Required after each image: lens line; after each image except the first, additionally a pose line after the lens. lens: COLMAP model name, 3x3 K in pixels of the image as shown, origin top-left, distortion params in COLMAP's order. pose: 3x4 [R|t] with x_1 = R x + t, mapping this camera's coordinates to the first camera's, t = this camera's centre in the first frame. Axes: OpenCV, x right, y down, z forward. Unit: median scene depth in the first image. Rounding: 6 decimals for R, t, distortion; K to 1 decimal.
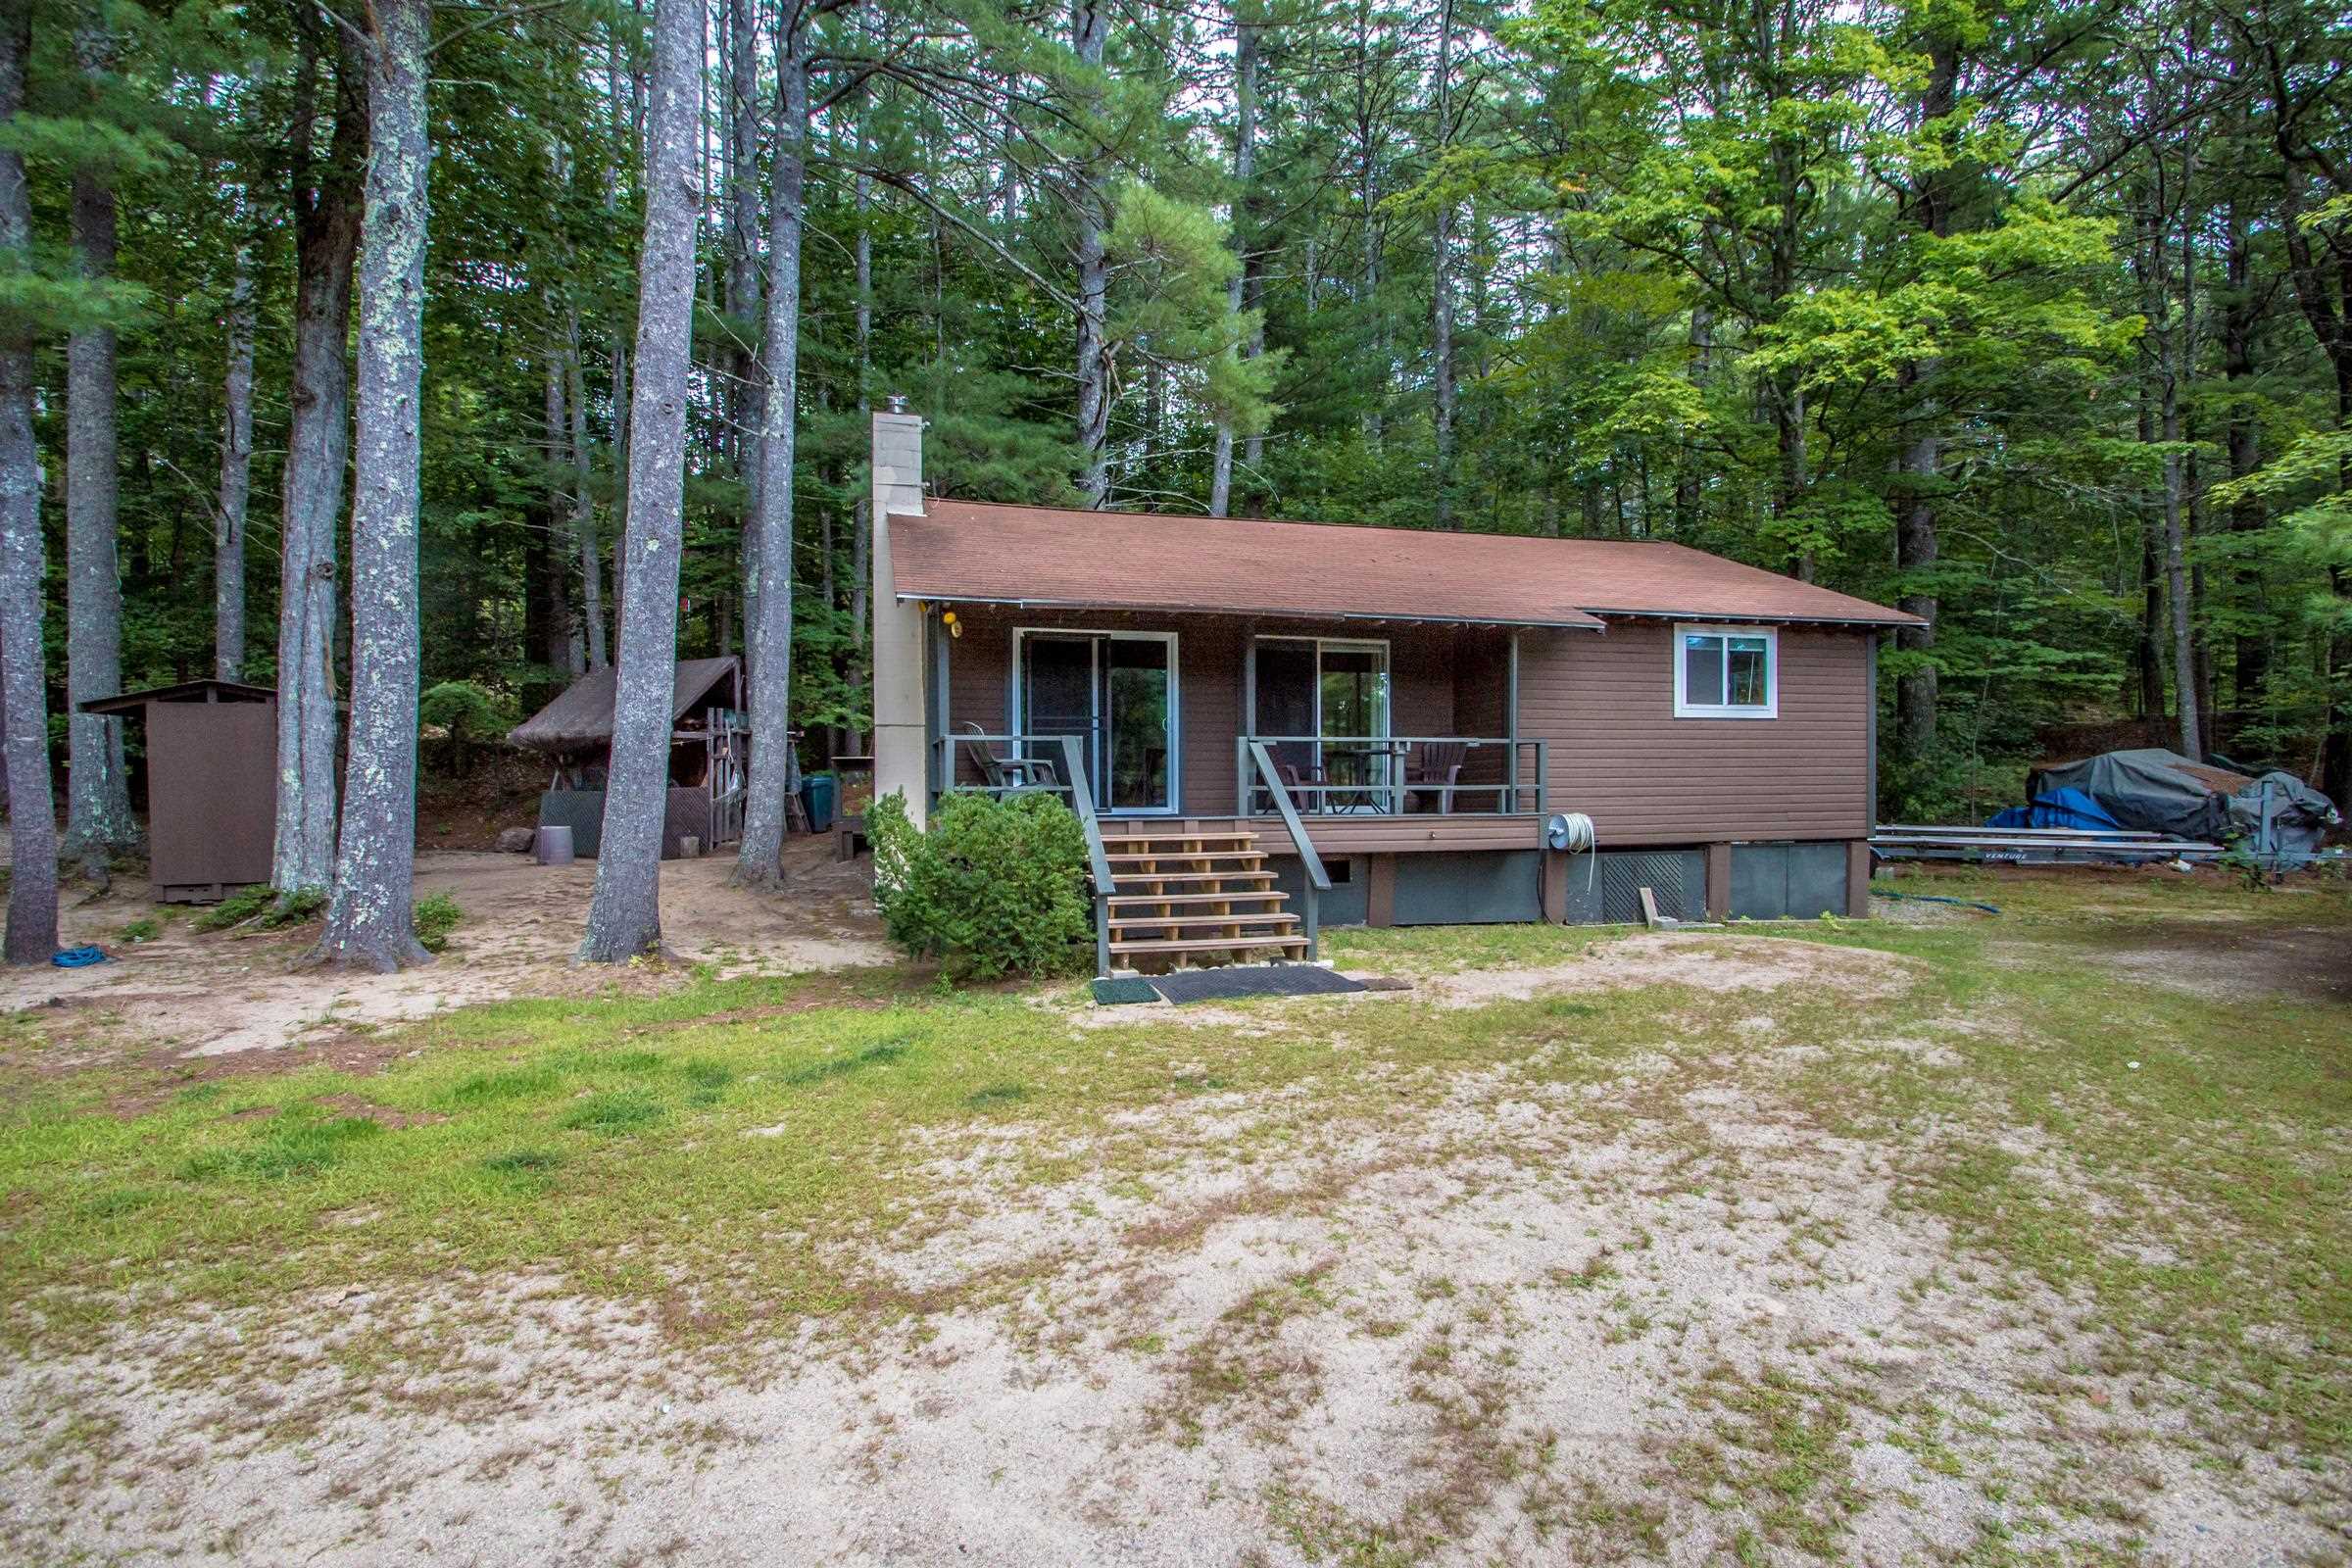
lens RADIAL K [[1108.1, 0, 1180.6], [0, 1108.1, 745.7], [0, 0, 1]] dist [0.000270, -0.000417]
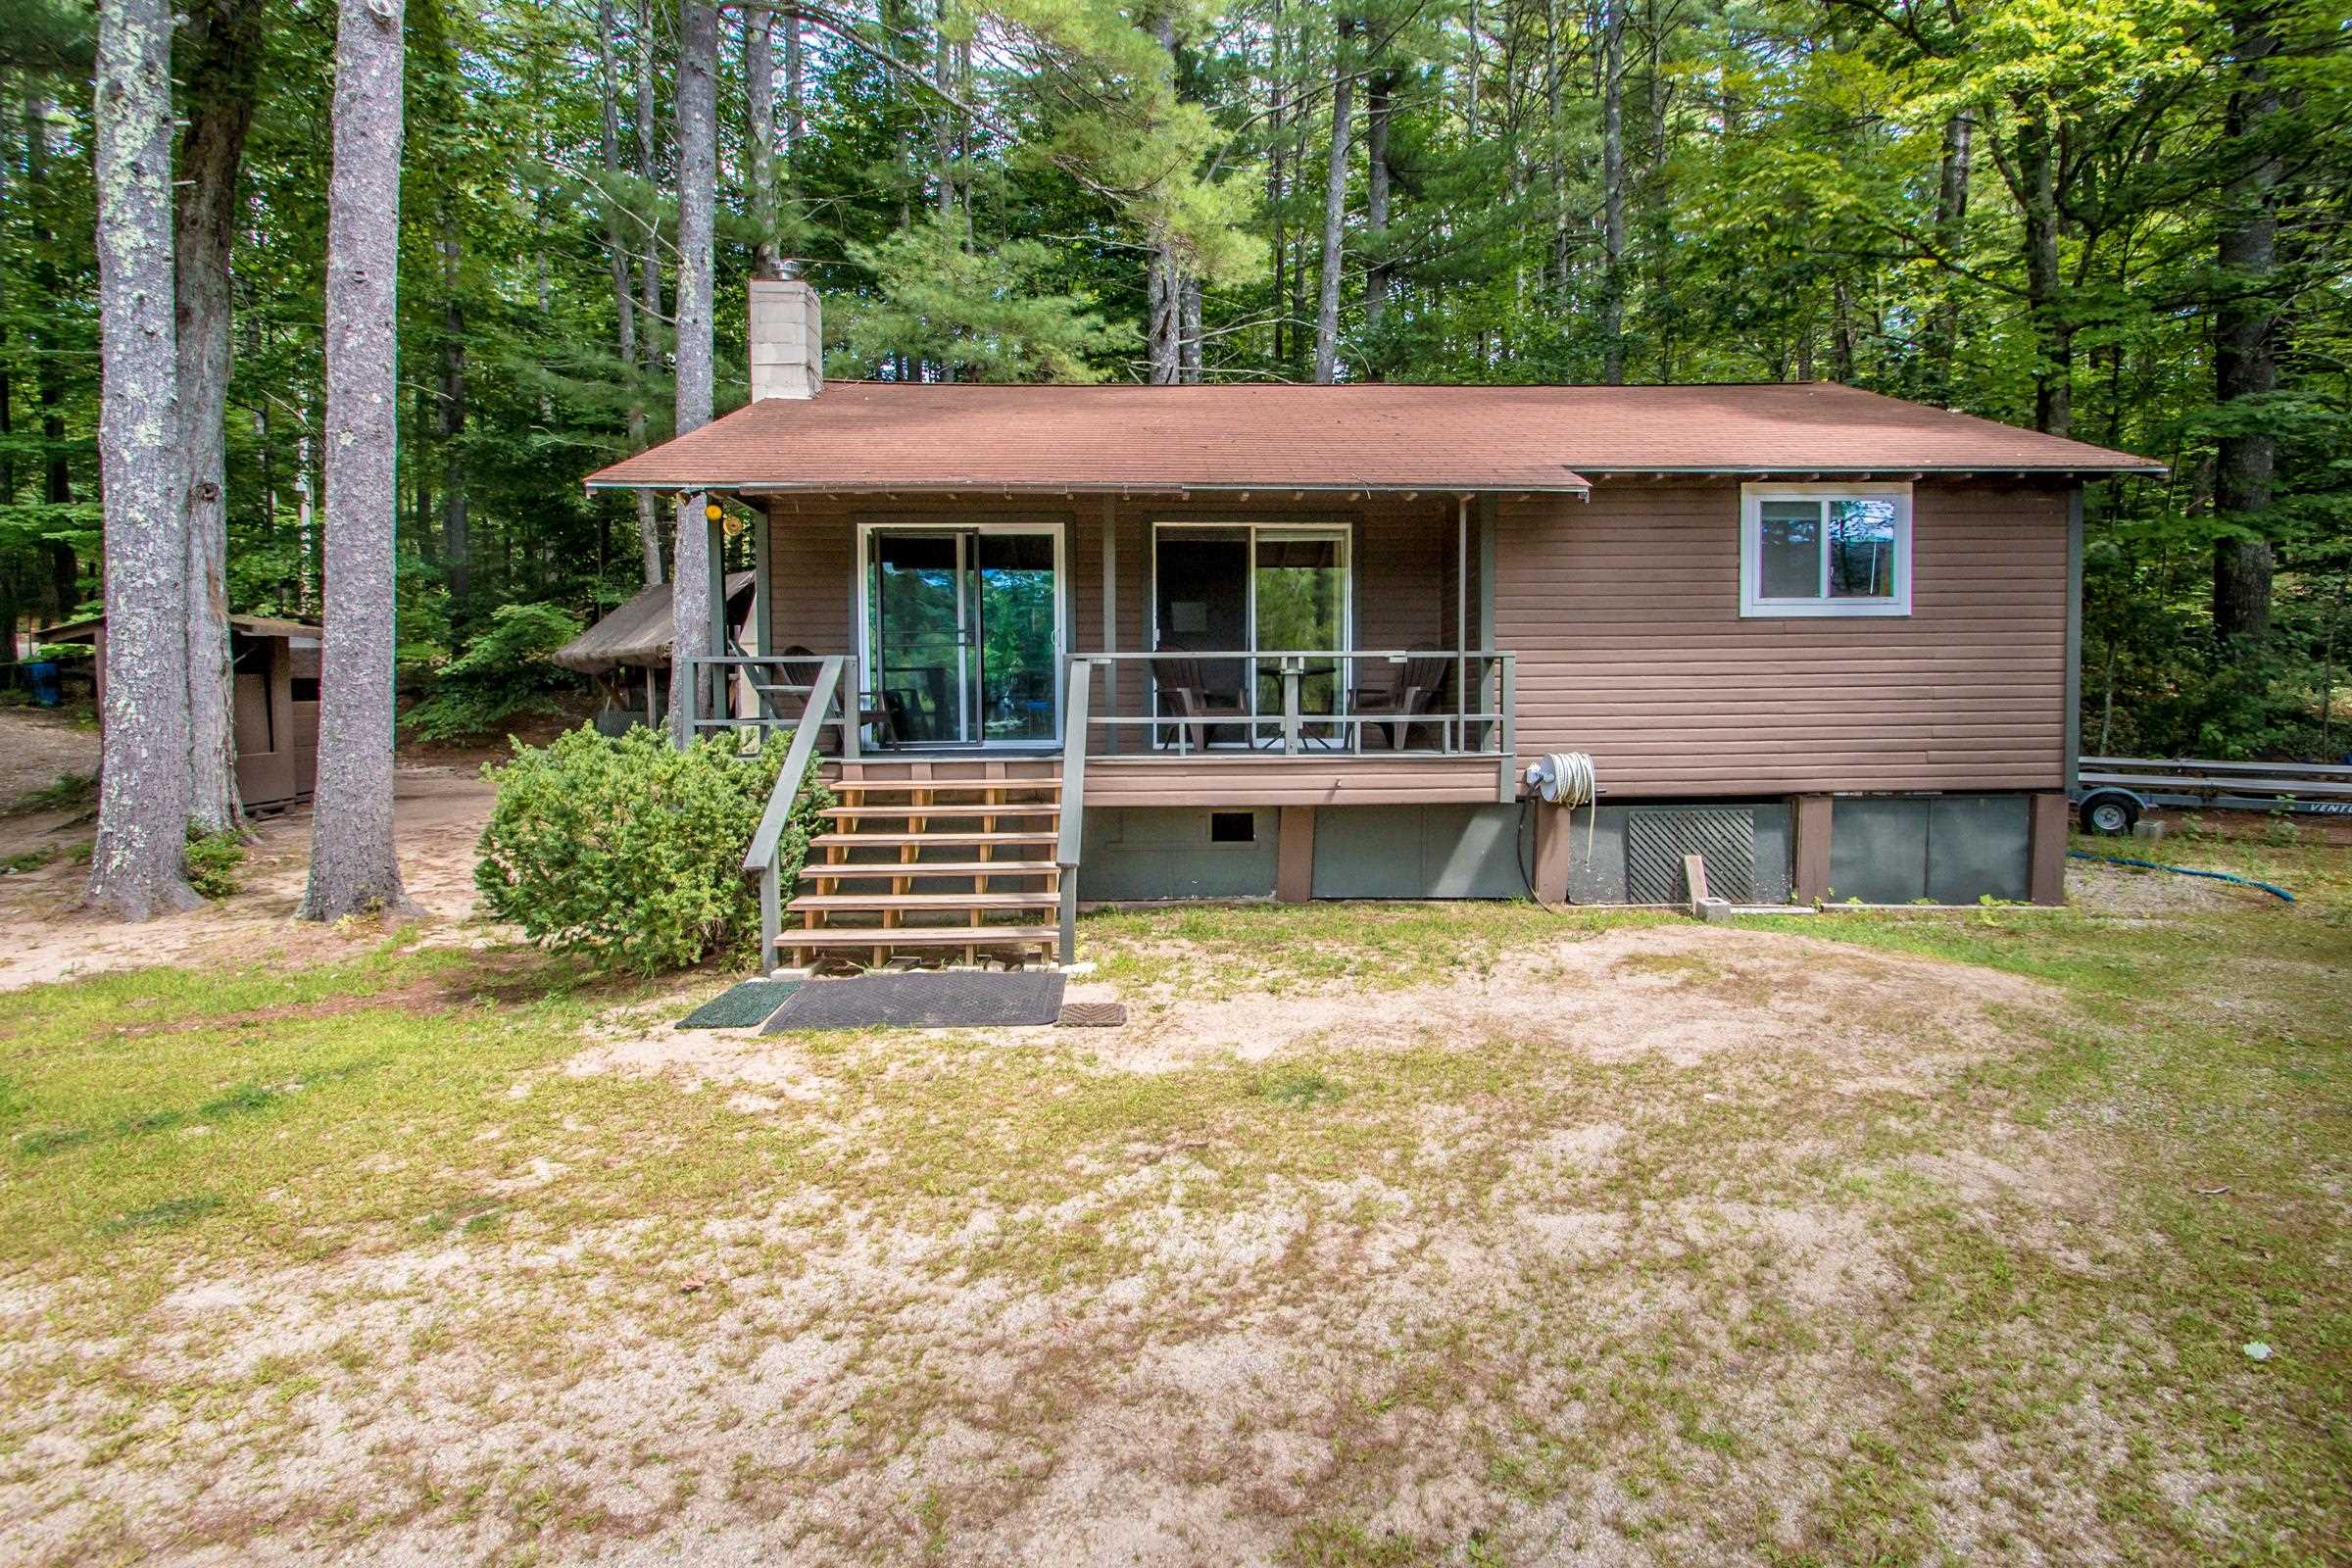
lens RADIAL K [[1126.3, 0, 1170.5], [0, 1126.3, 688.3], [0, 0, 1]] dist [0.003496, -0.010618]
pose [[0.974937, -0.004794, -0.222429, 0.327292], [0.011468, 0.999522, 0.028722, -0.006324], [0.222185, -0.030553, 0.974526, 0.280987]]
